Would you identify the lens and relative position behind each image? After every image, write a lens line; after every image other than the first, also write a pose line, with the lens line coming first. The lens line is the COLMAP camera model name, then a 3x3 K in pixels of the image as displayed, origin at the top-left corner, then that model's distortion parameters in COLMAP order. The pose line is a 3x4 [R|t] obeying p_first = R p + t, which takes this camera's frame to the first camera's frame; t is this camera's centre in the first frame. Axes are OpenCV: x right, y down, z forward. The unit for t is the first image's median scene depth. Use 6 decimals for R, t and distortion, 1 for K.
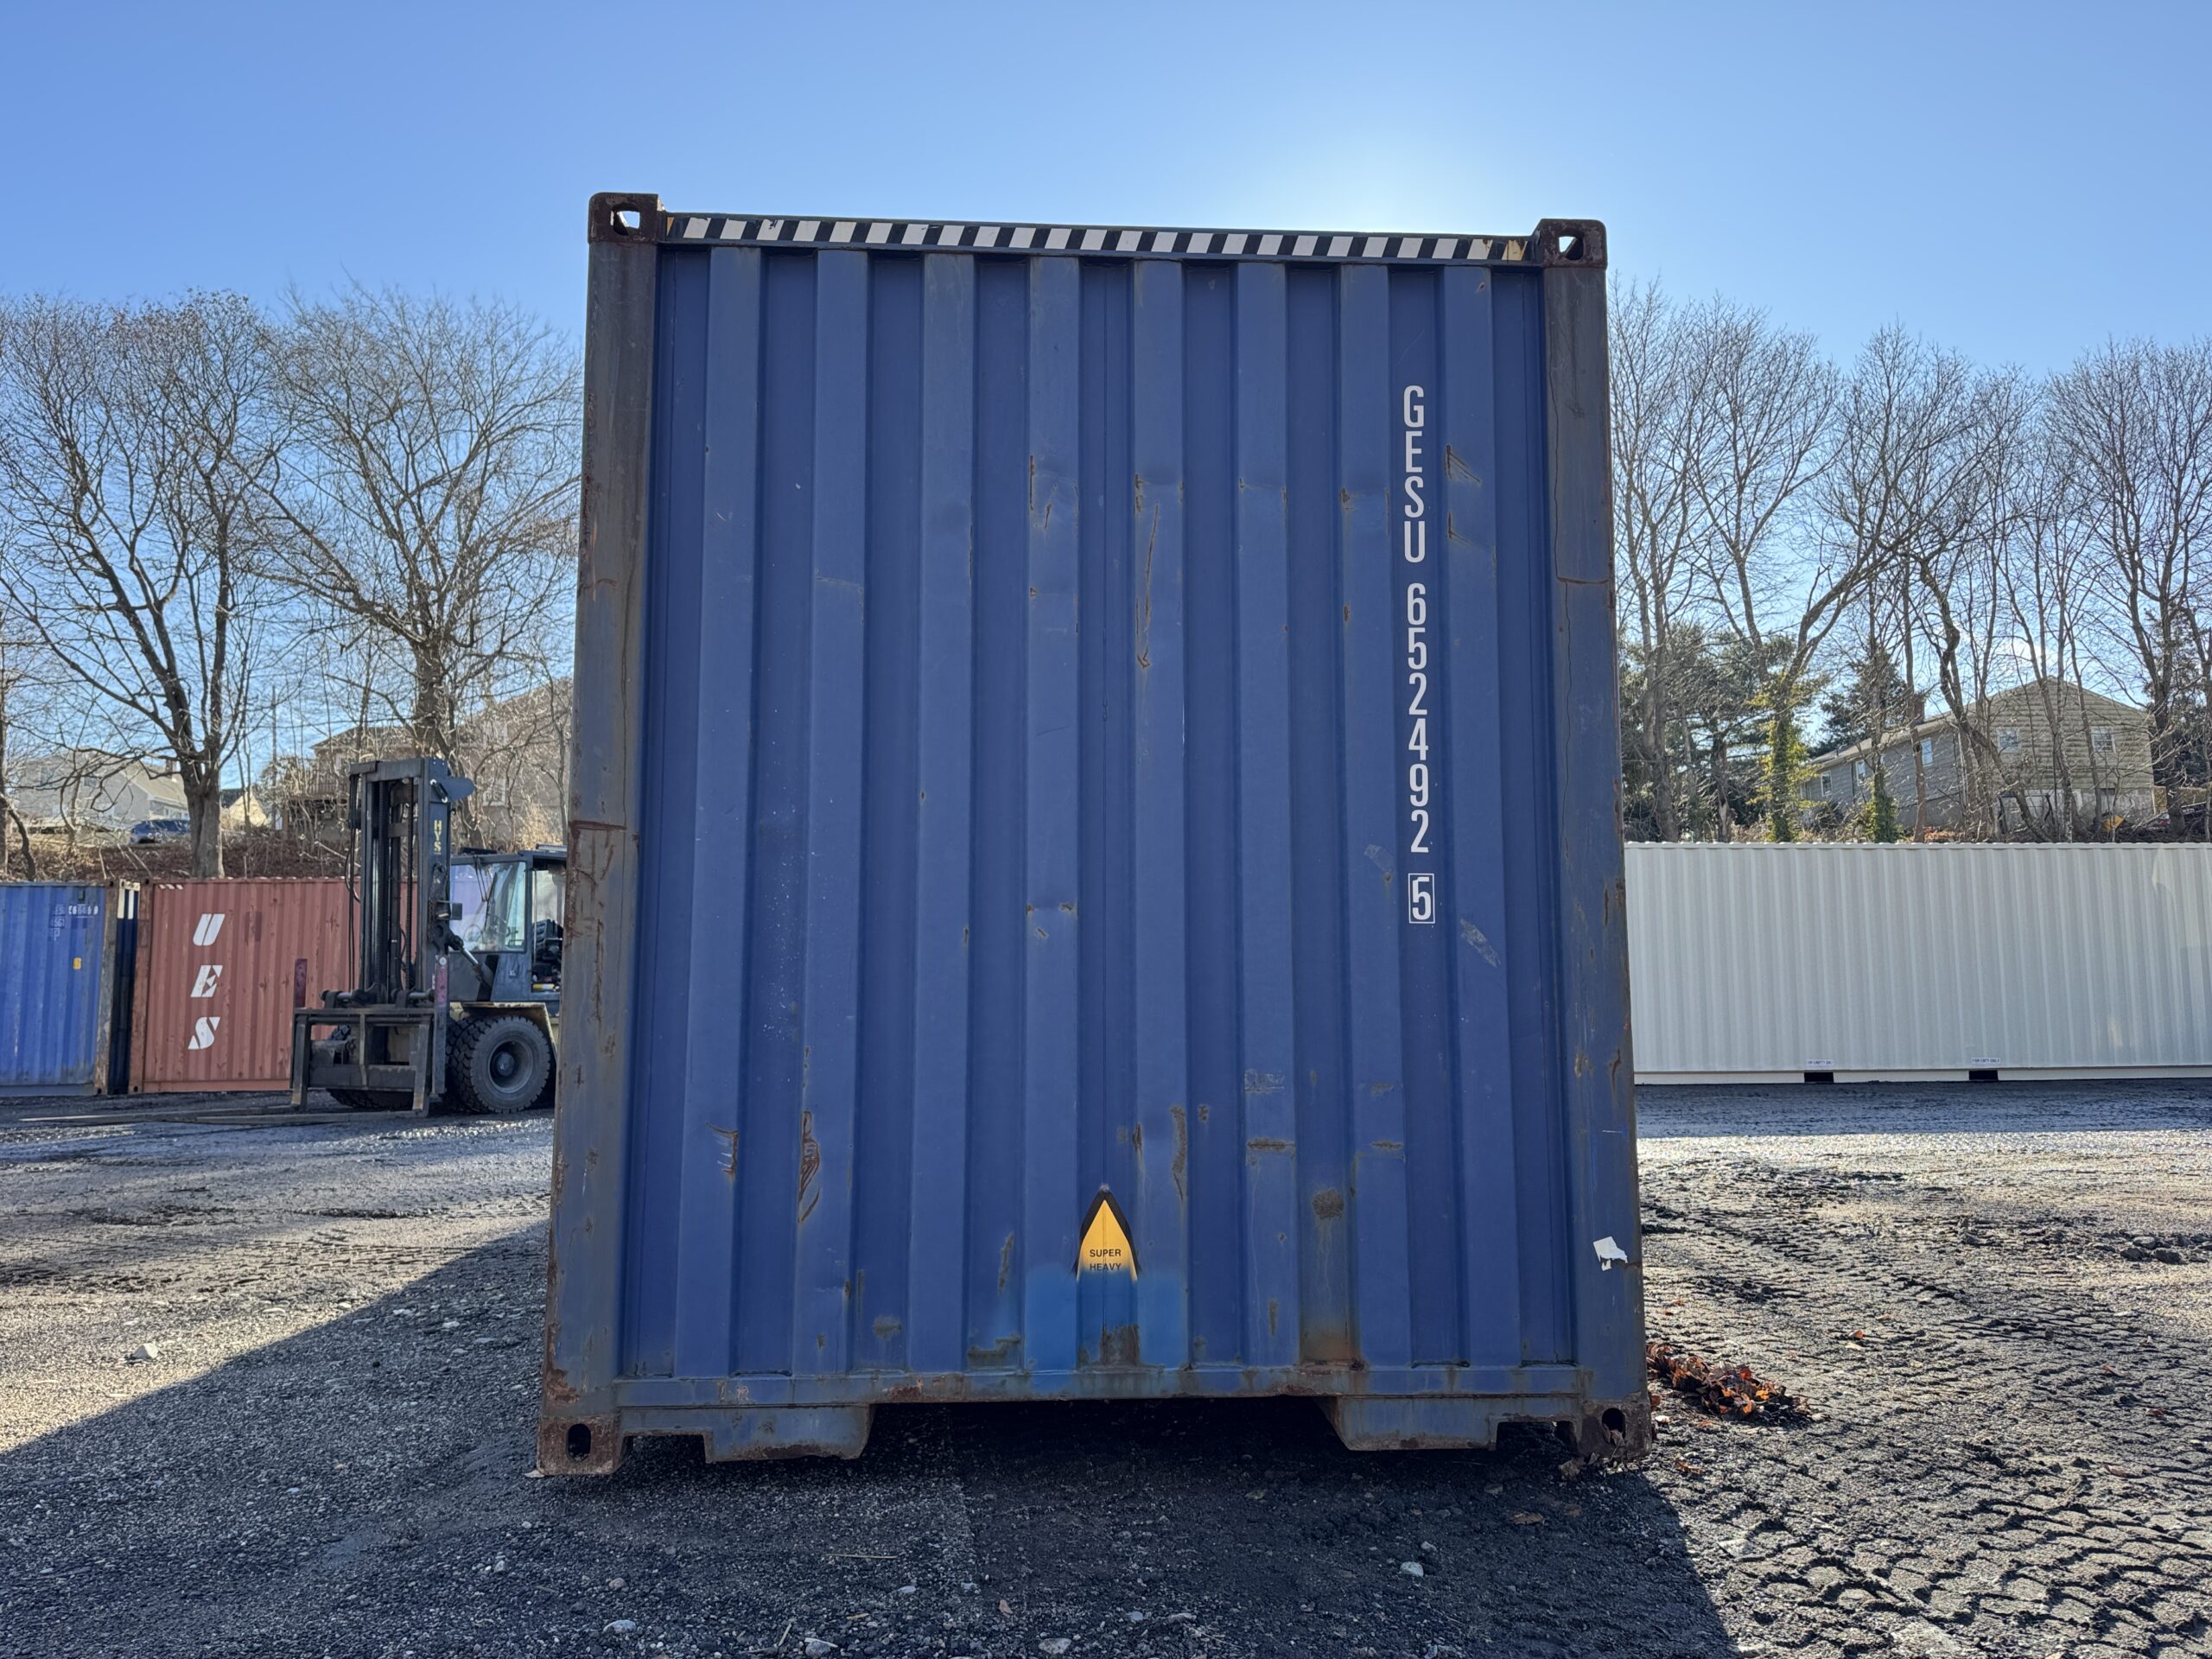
lens RADIAL K [[1604.3, 0, 1108.0], [0, 1604.3, 816.6], [0, 0, 1]] dist [0.084743, -0.114458]
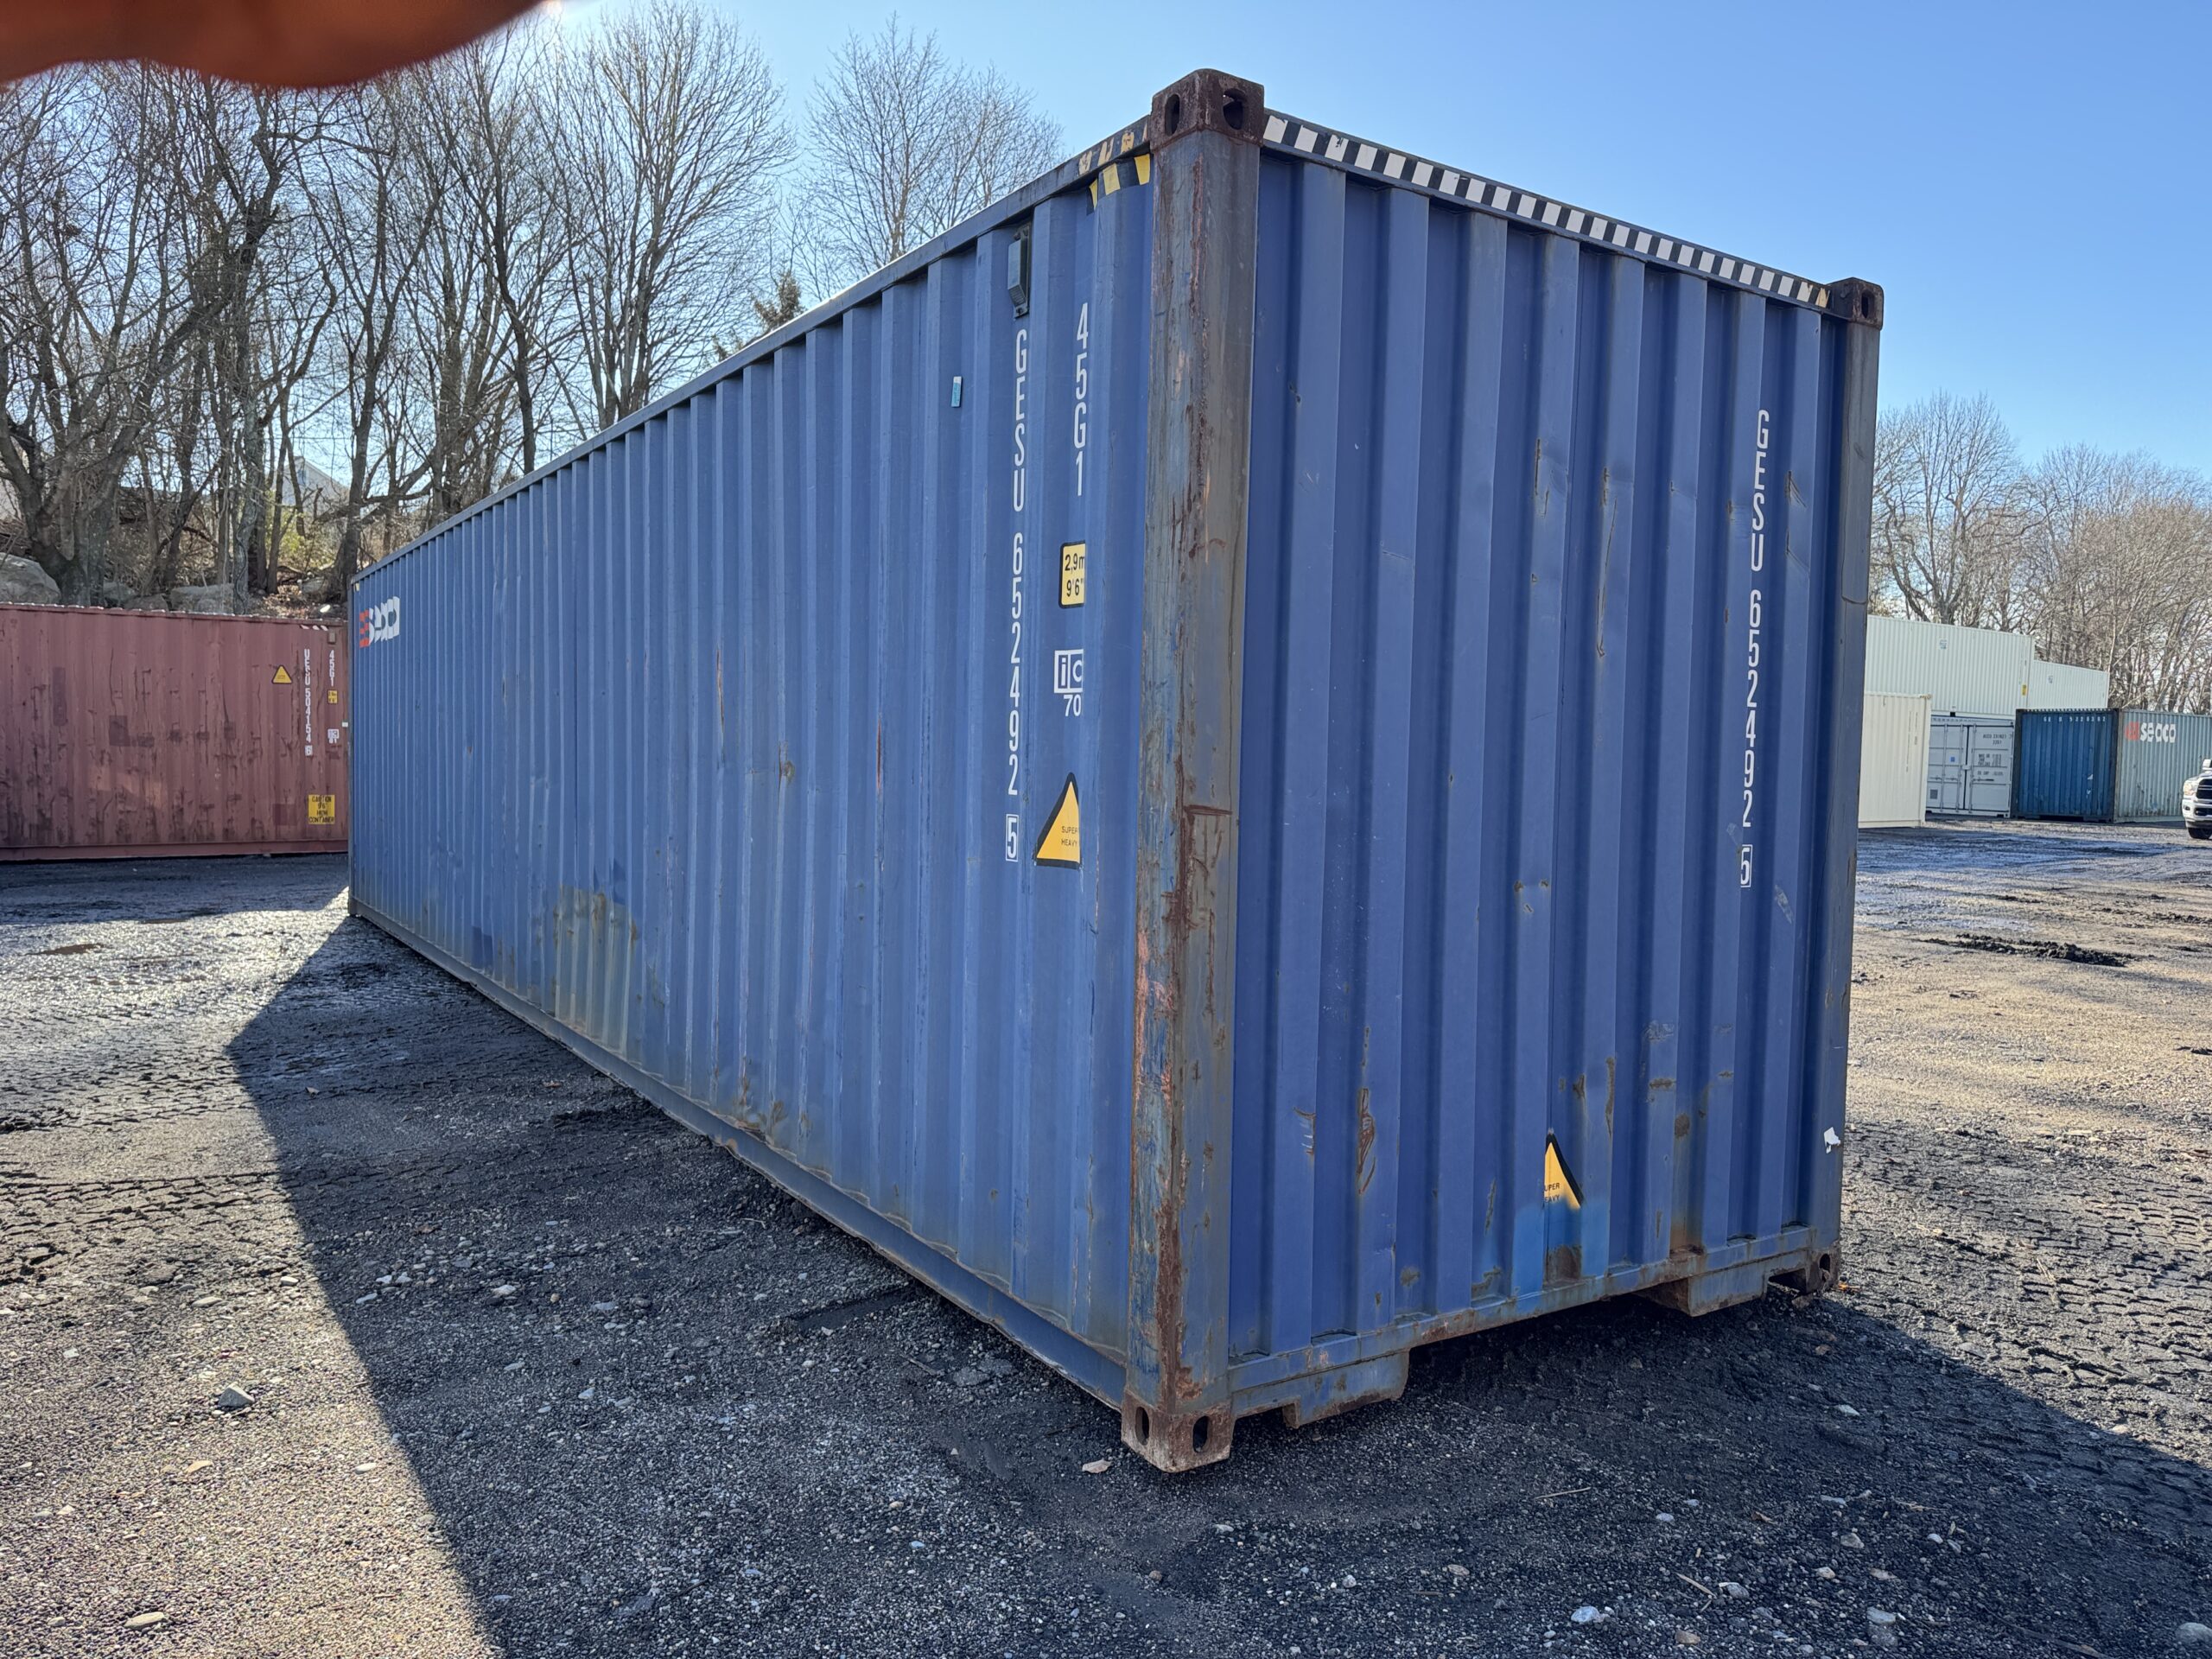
lens RADIAL K [[1554.6, 0, 1106.0], [0, 1554.6, 829.5], [0, 0, 1]] dist [0.069700, -0.118145]
pose [[0.867640, -0.001687, 0.497190, -0.825722], [-0.083987, 0.985126, 0.149907, -0.114628], [-0.490048, -0.171823, 0.854593, 0.264039]]
